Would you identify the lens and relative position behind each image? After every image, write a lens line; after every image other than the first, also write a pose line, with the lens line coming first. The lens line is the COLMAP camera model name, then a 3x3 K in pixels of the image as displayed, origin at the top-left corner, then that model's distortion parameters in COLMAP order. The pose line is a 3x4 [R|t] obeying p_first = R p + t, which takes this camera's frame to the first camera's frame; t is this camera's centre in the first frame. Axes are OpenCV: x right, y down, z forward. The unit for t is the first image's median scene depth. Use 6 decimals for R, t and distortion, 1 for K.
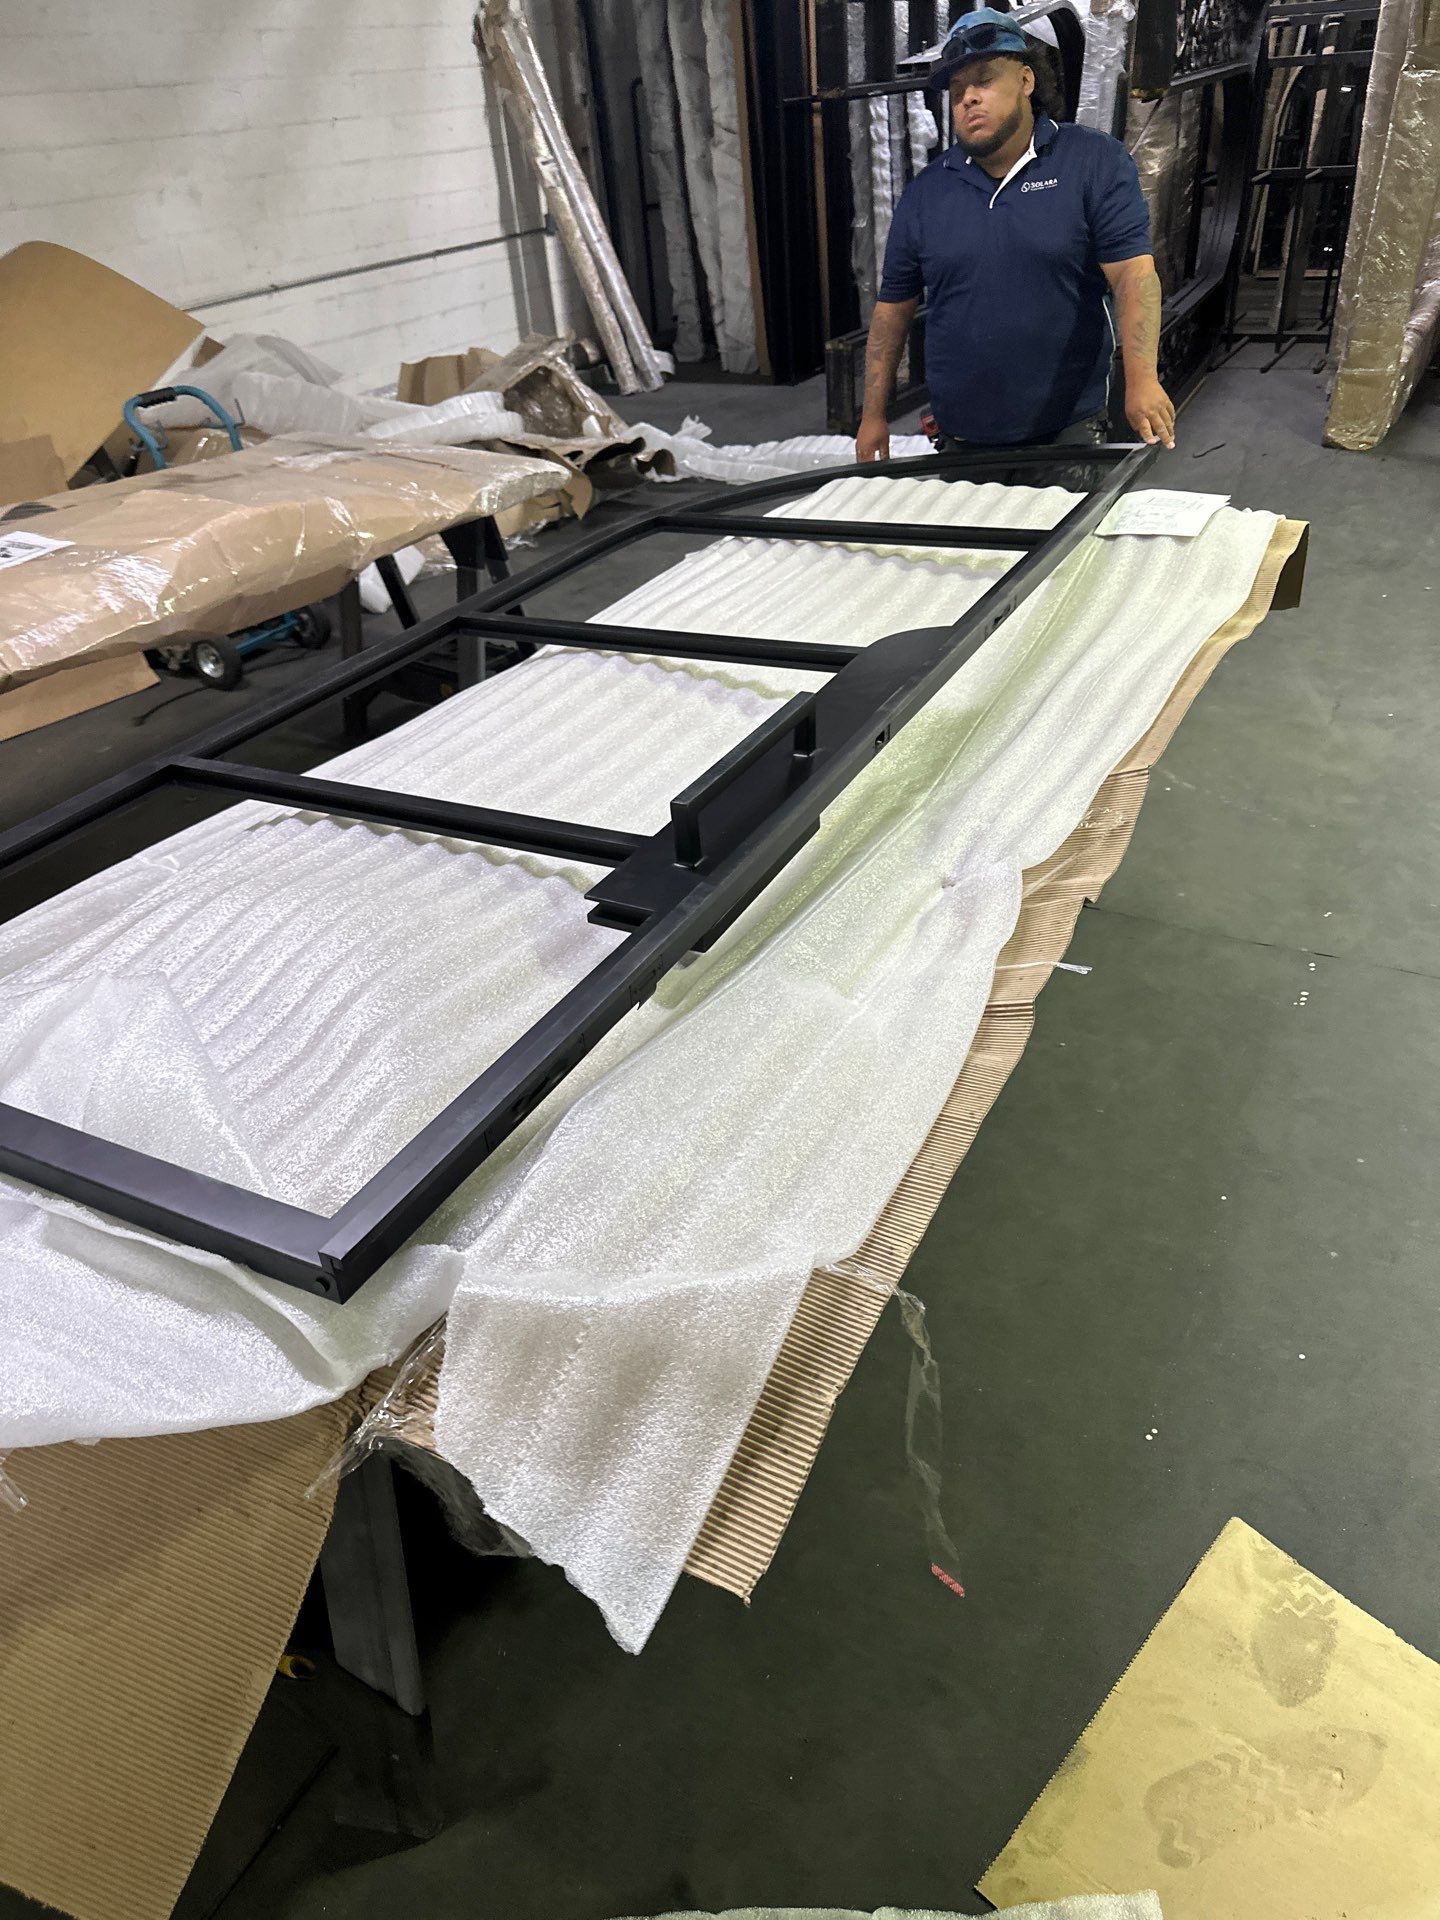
lens RADIAL K [[1393.6, 0, 724.2], [0, 1393.6, 957.9], [0, 0, 1]] dist [0.190274, -0.478056]
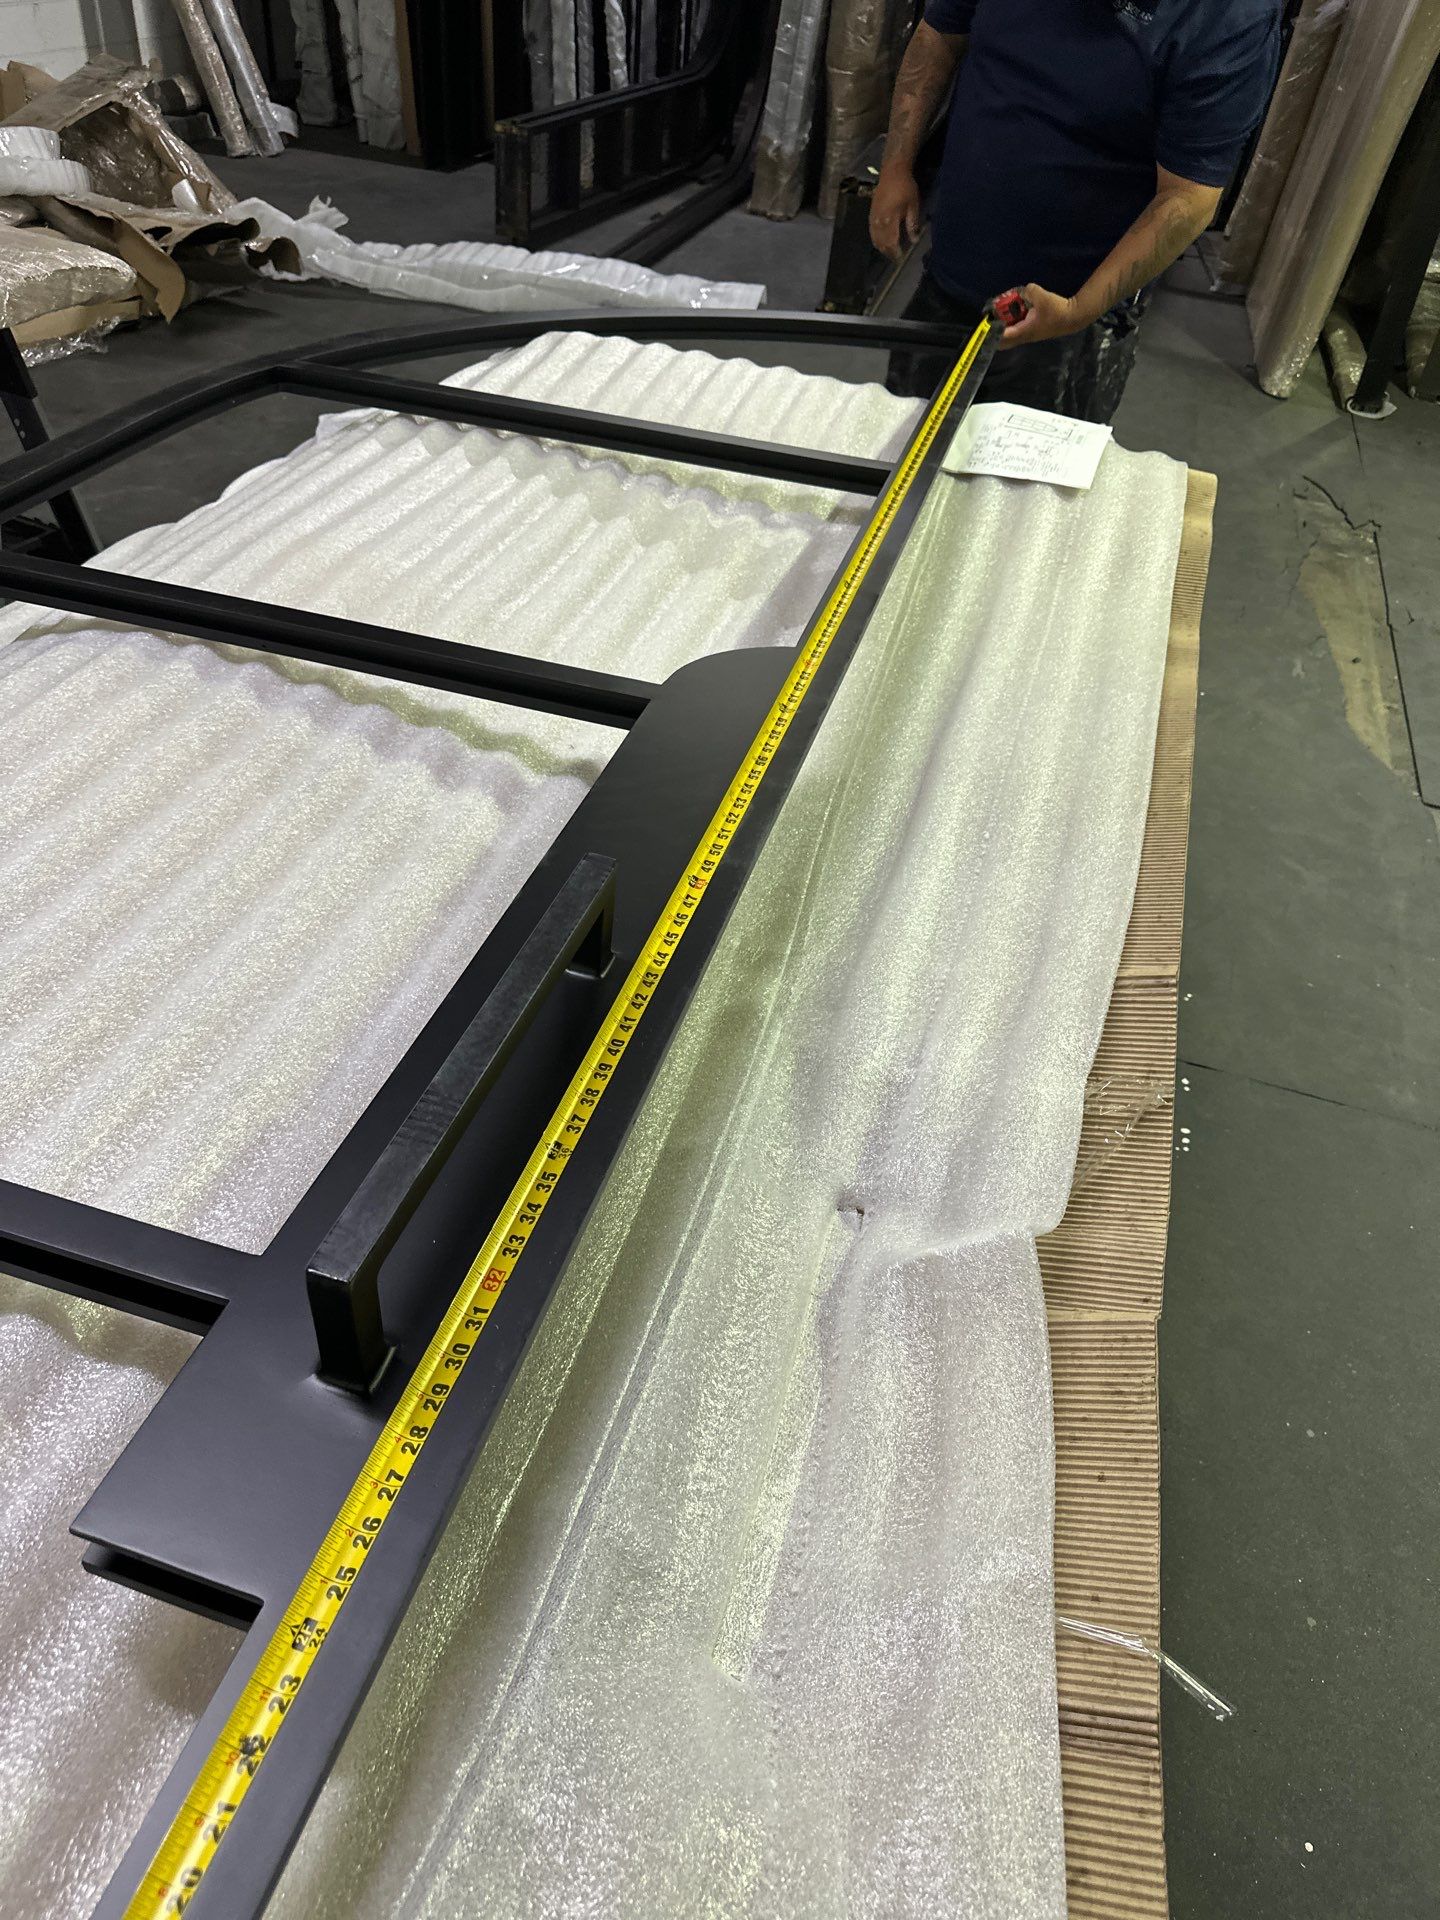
lens RADIAL K [[1408.6, 0, 720.0], [0, 1408.6, 960.0], [0, 0, 1]] dist [-0.002611, -0.002509]
pose [[0.968174, -0.004189, 0.250243, -0.006404], [-0.025942, 0.992794, 0.116989, -0.063132], [-0.248930, -0.119758, 0.961089, 0.155846]]
